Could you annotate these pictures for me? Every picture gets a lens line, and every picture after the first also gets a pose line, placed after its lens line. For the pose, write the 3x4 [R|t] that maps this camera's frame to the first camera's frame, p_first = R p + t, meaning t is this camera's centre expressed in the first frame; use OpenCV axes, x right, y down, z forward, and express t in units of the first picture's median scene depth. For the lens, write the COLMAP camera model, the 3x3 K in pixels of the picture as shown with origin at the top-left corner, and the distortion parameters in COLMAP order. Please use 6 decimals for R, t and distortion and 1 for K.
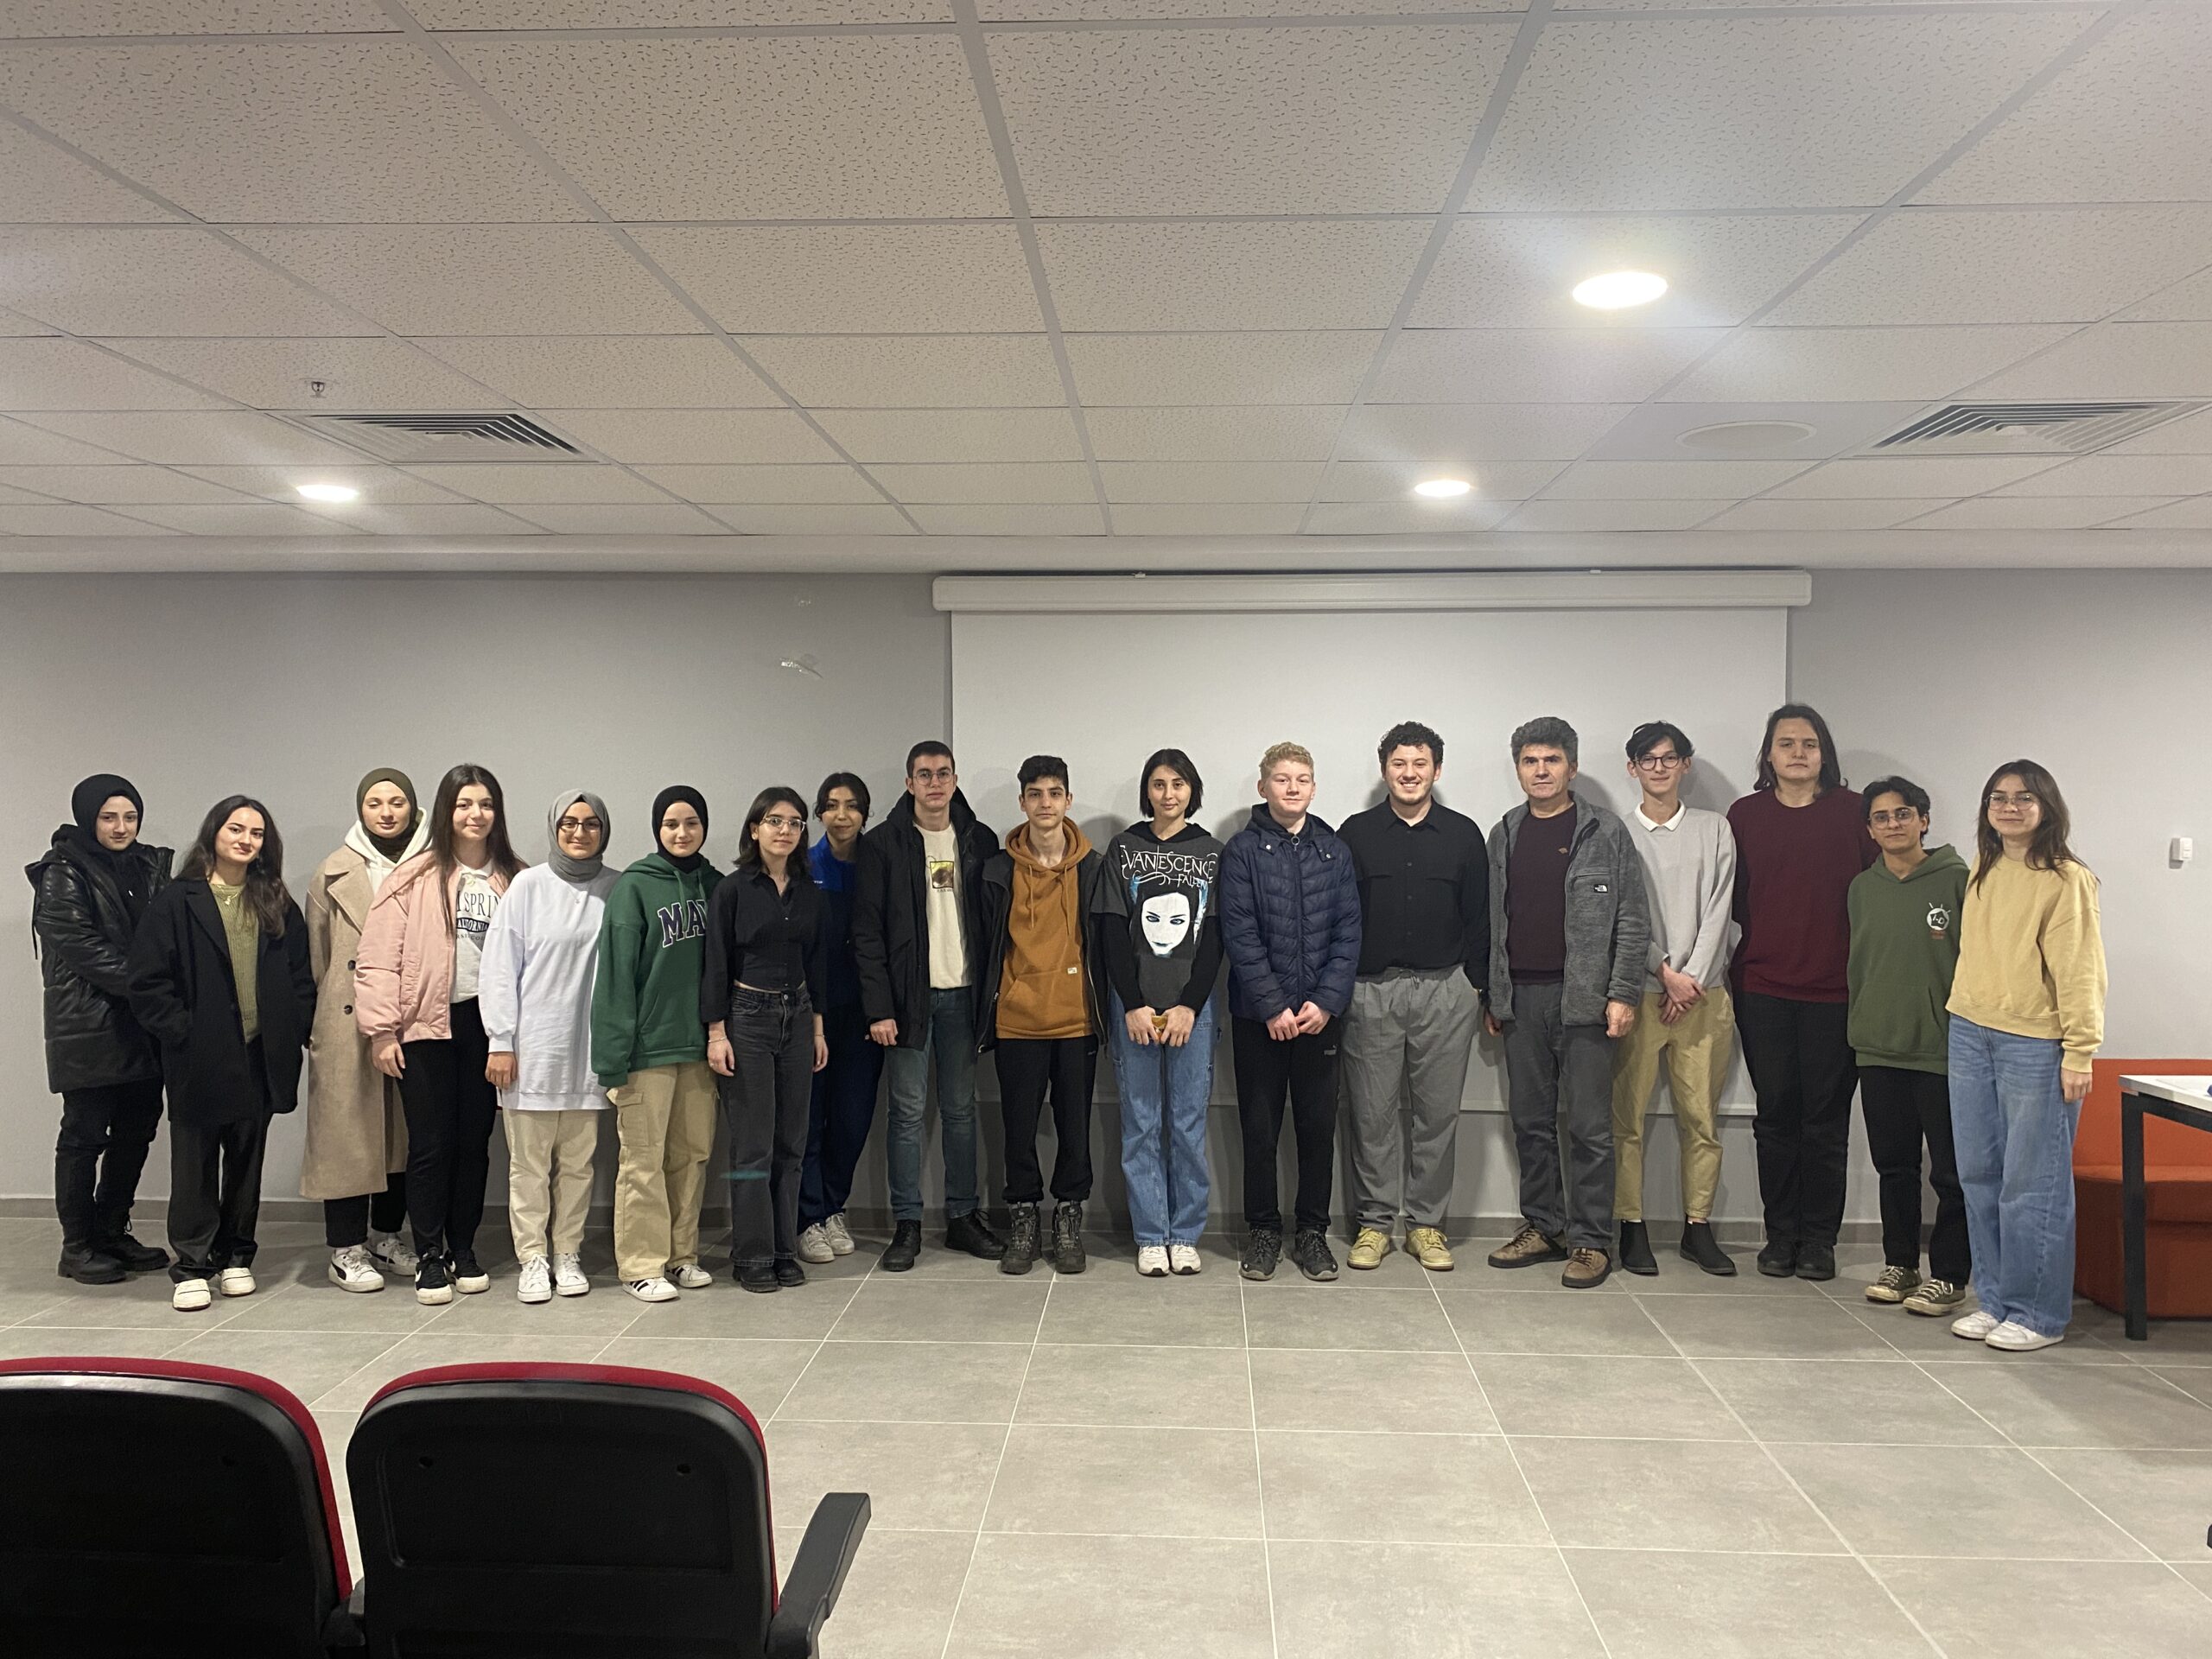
lens RADIAL K [[1676.5, 0, 1106.0], [0, 1676.5, 829.5], [0, 0, 1]] dist [0.004252, 0.004690]
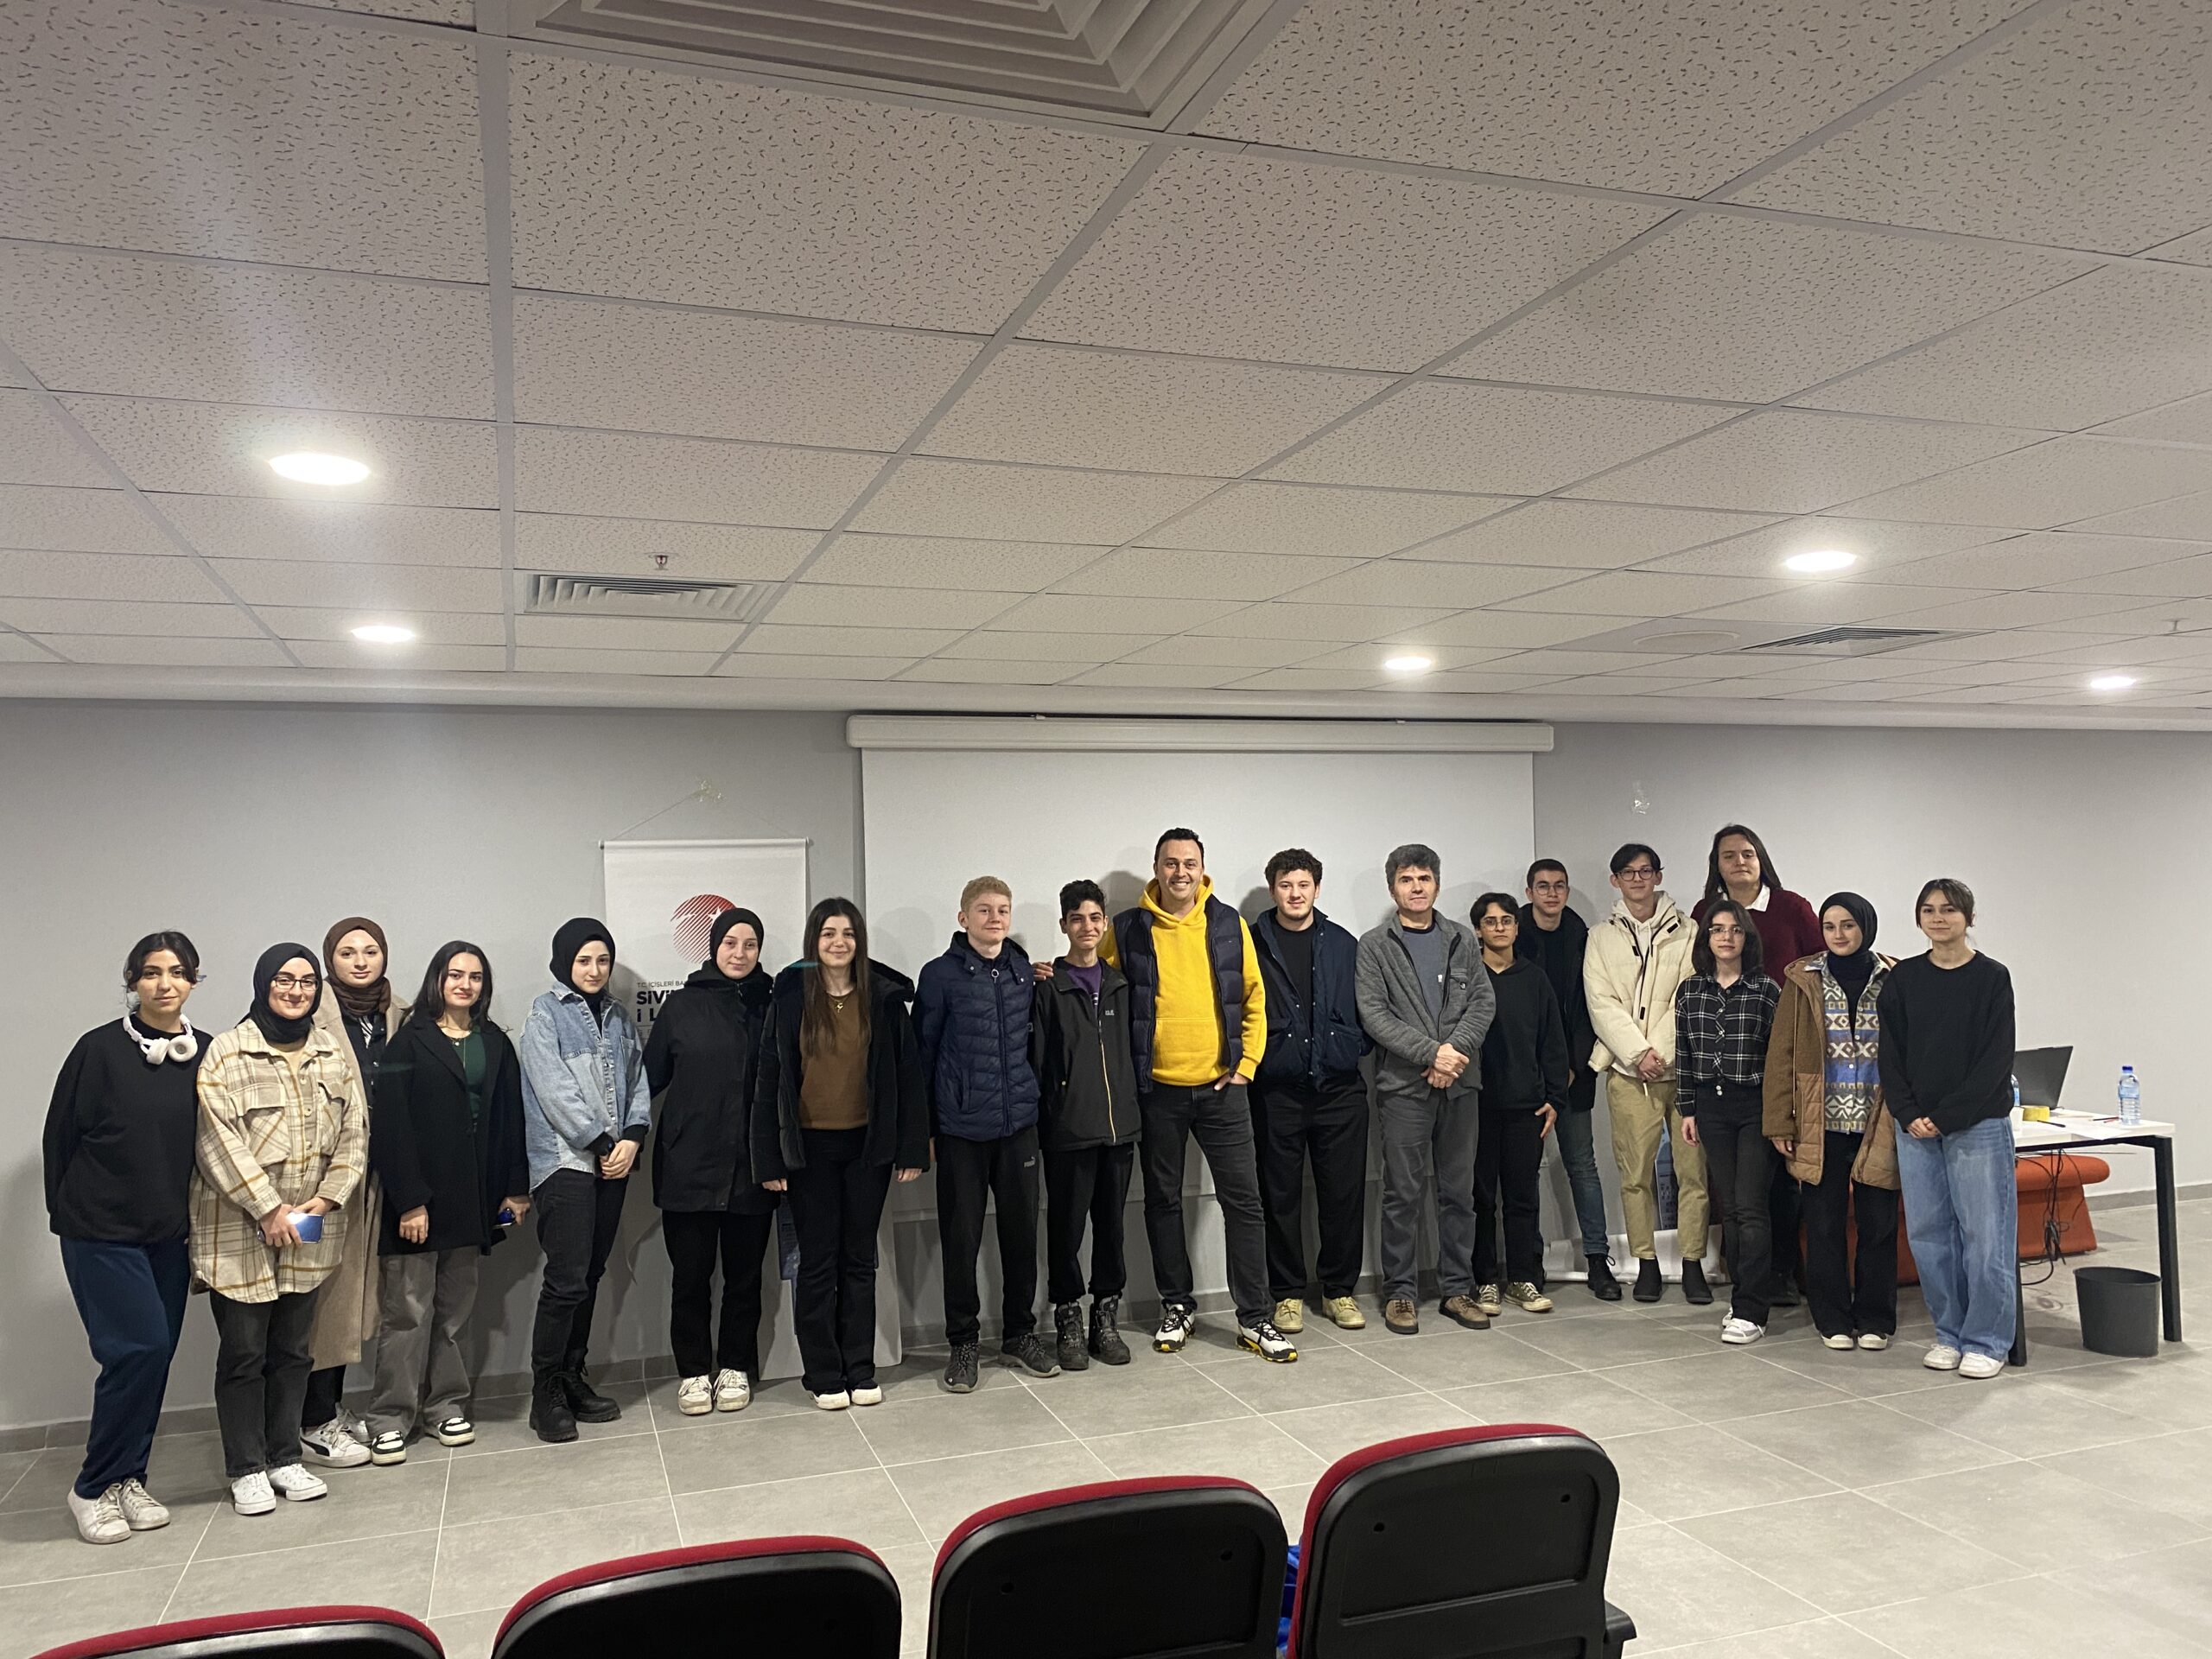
lens RADIAL K [[1653.8, 0, 1104.7], [0, 1653.8, 764.5], [0, 0, 1]] dist [-0.133343, 0.202396]
pose [[0.929986, 0.007119, 0.367525, -0.490958], [0.036643, 0.993037, -0.111956, 0.000624], [-0.365763, 0.117585, 0.923250, -0.001757]]
